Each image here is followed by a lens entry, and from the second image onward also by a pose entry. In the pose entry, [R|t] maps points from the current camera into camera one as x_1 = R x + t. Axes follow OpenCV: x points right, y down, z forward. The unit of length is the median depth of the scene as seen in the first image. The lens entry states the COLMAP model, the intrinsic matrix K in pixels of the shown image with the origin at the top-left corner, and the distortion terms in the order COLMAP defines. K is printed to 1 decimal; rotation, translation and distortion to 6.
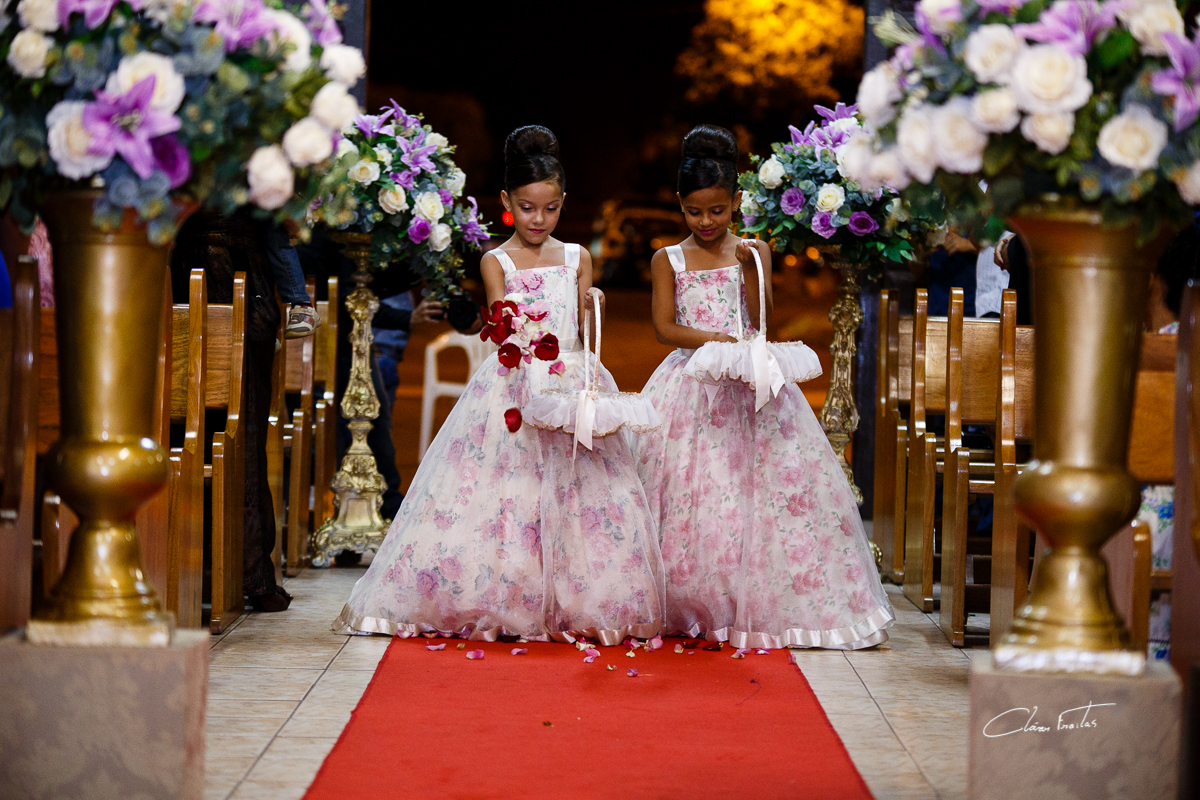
lens RADIAL K [[3520.2, 0, 595.9], [0, 3520.2, 402.4], [0, 0, 1]] dist [0.244075, 0.000000]
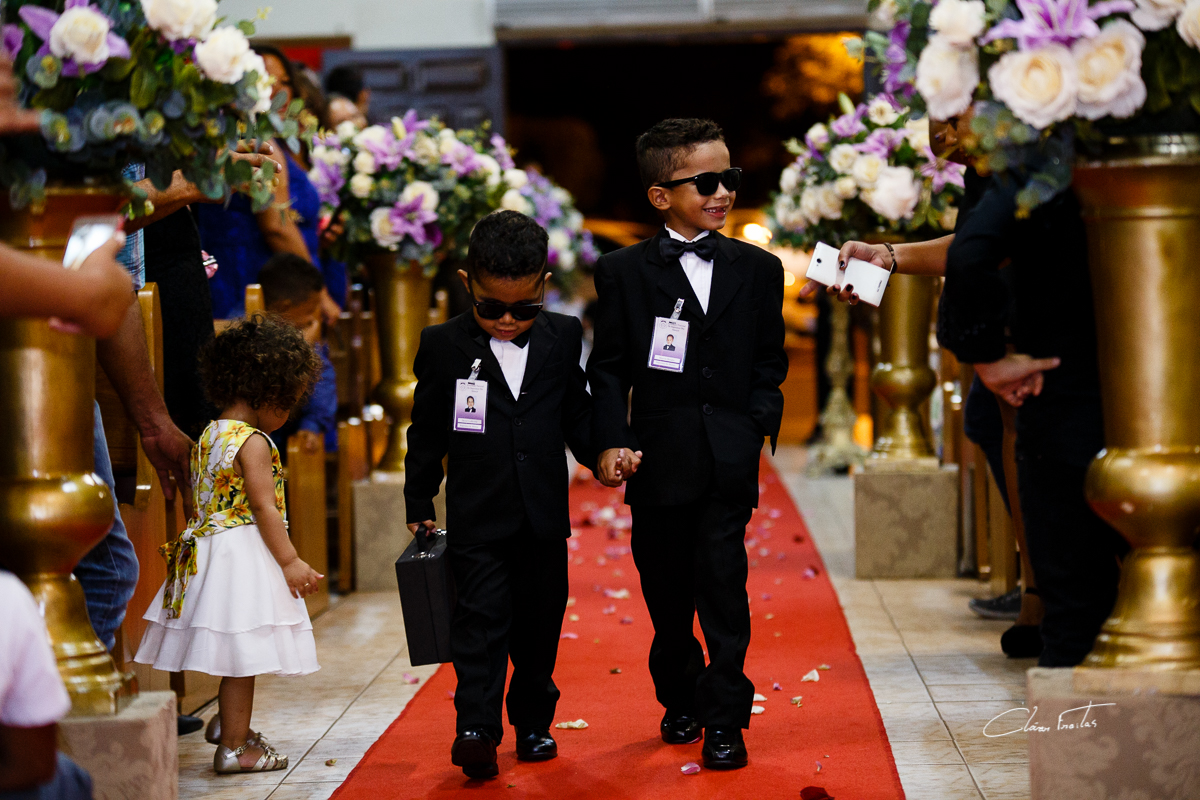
lens RADIAL K [[3520.2, 0, 591.3], [0, 3520.2, 391.4], [0, 0, 1]] dist [0.244075, 0.000000]
pose [[0.997969, -0.051848, -0.037009, 0.037210], [0.051678, 0.998648, -0.005541, 0.034984], [0.037246, 0.003617, 0.999300, -0.974128]]
